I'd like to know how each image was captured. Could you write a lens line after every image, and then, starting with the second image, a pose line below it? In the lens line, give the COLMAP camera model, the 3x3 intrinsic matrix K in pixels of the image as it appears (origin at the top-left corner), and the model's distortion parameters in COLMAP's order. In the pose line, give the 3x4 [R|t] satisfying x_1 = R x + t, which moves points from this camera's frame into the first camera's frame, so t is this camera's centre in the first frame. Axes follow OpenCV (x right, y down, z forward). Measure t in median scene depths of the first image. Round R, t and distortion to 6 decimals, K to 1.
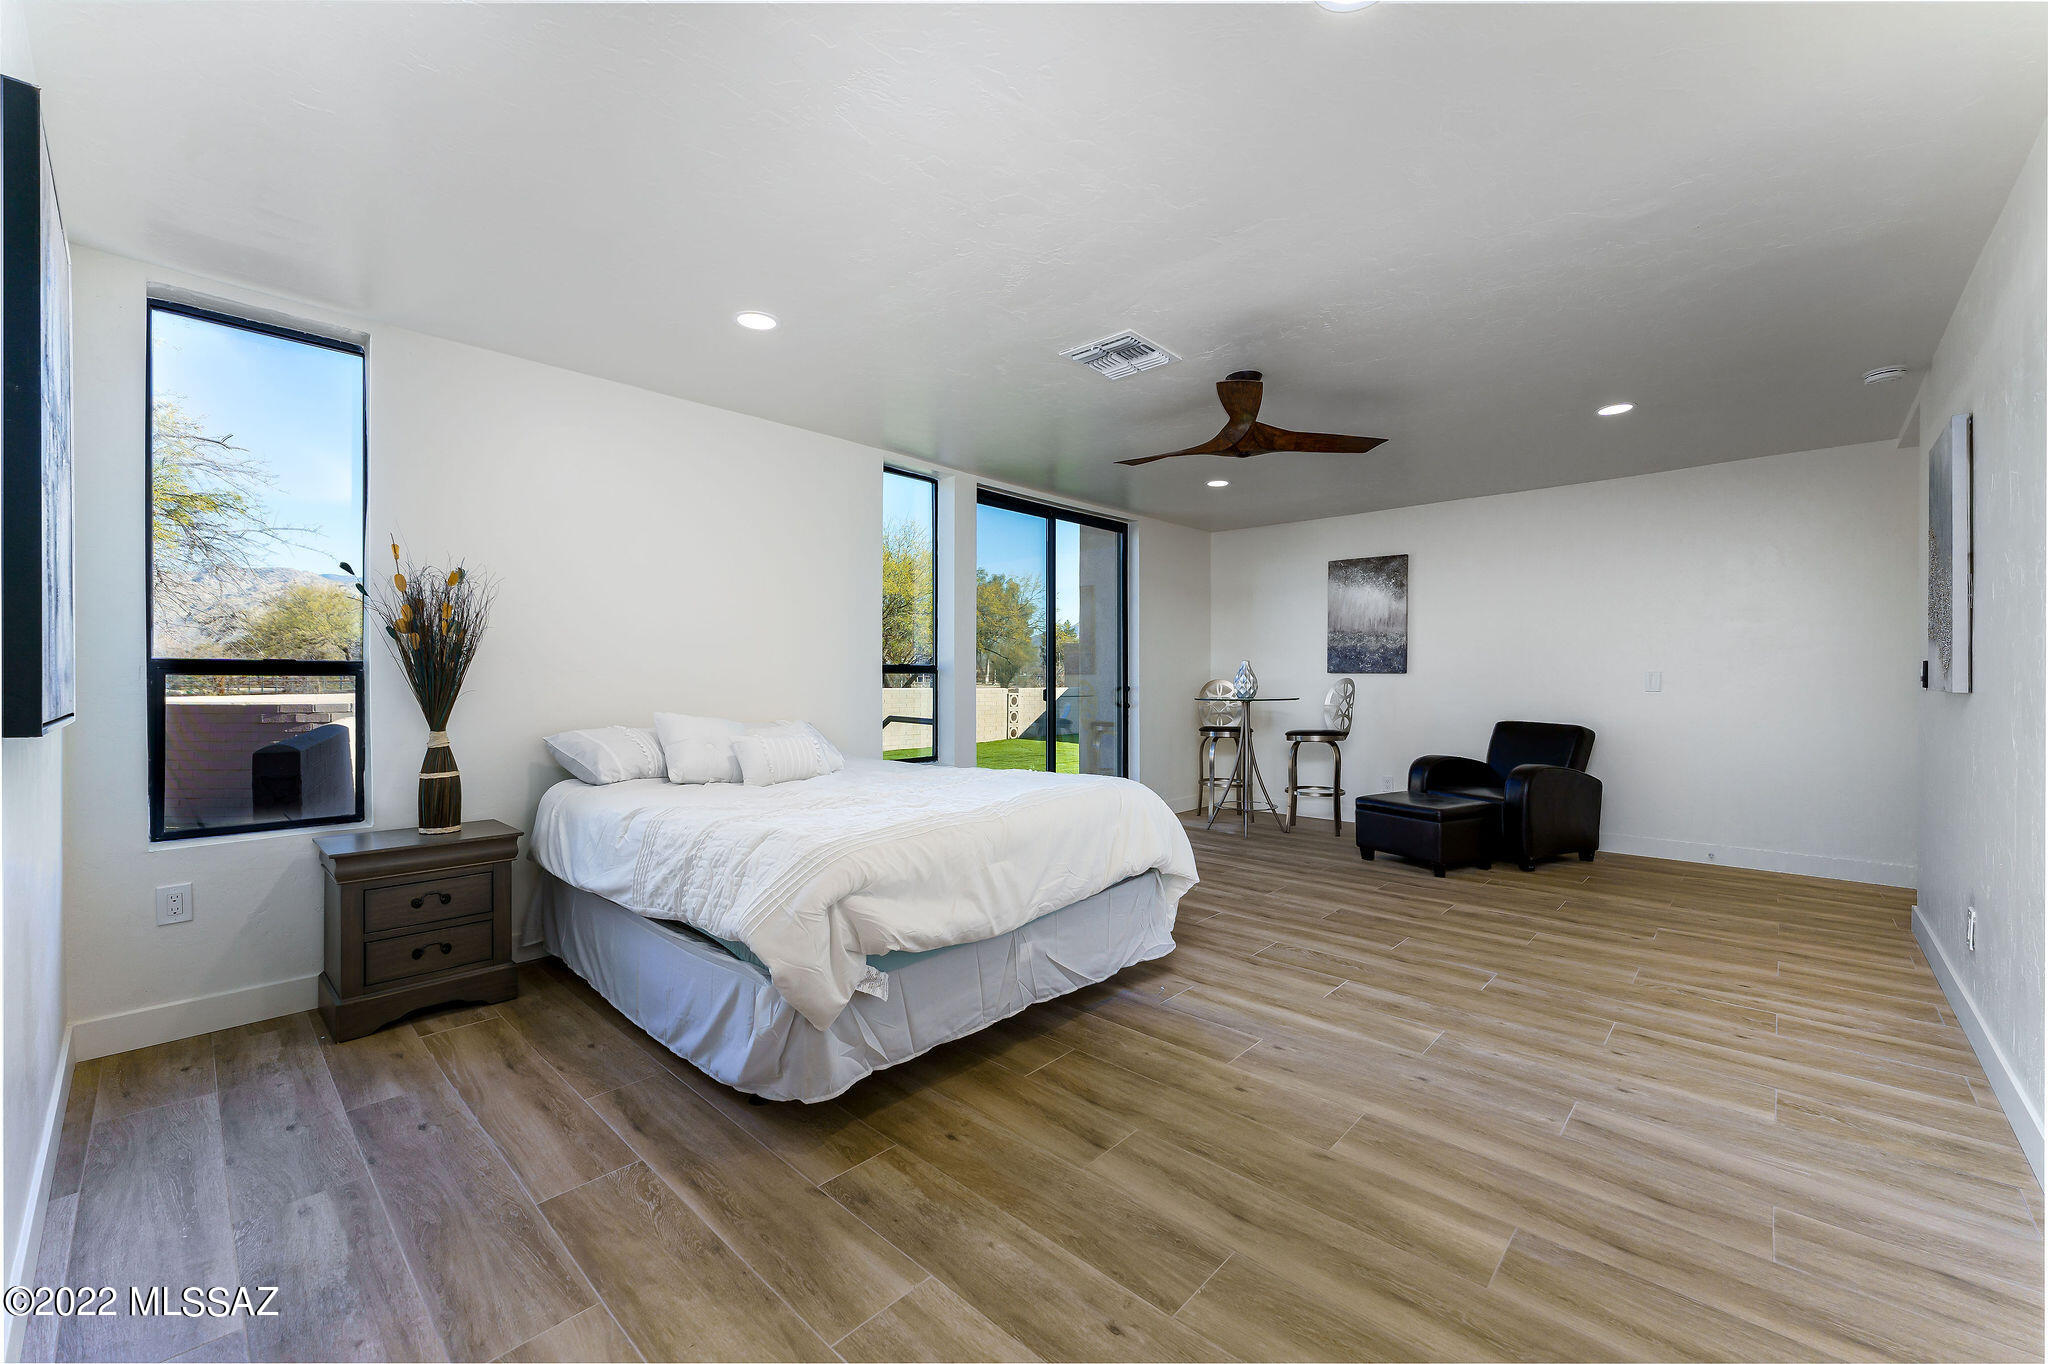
lens RADIAL K [[820.6, 0, 1023.6], [0, 820.6, 681.4], [0, 0, 1]] dist [-0.000158, 0.000292]
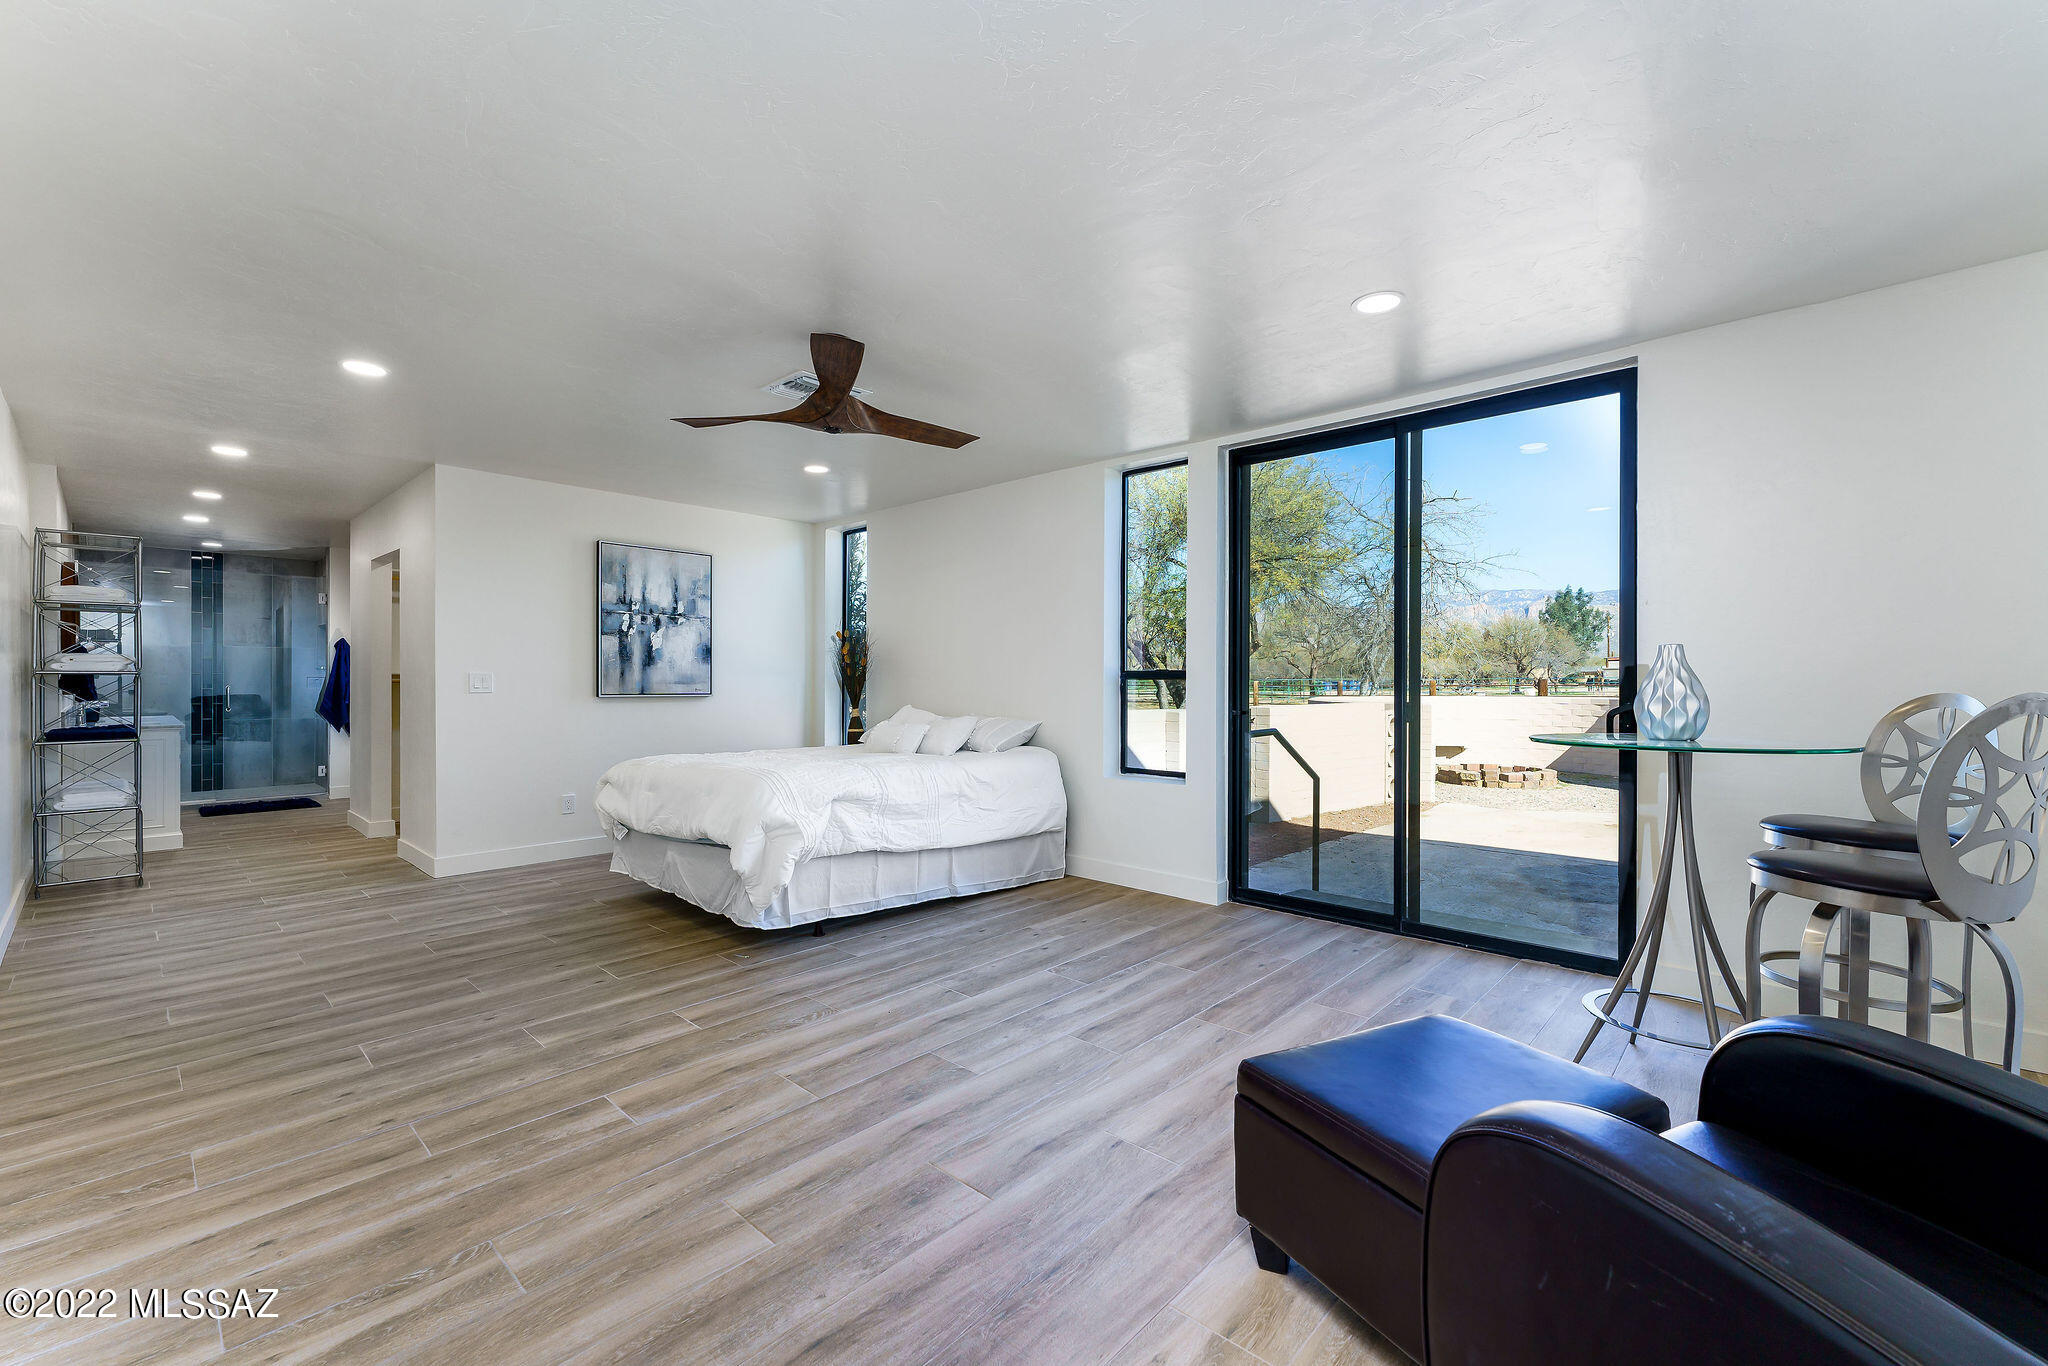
lens RADIAL K [[820.6, 0, 1024.0], [0, 820.6, 680.2], [0, 0, 1]] dist [-0.000158, 0.000292]
pose [[0.010421, 0.001394, -0.999945, 1.611891], [-0.006815, 0.999976, 0.001323, -0.020973], [0.999922, 0.006801, 0.010430, 1.675460]]
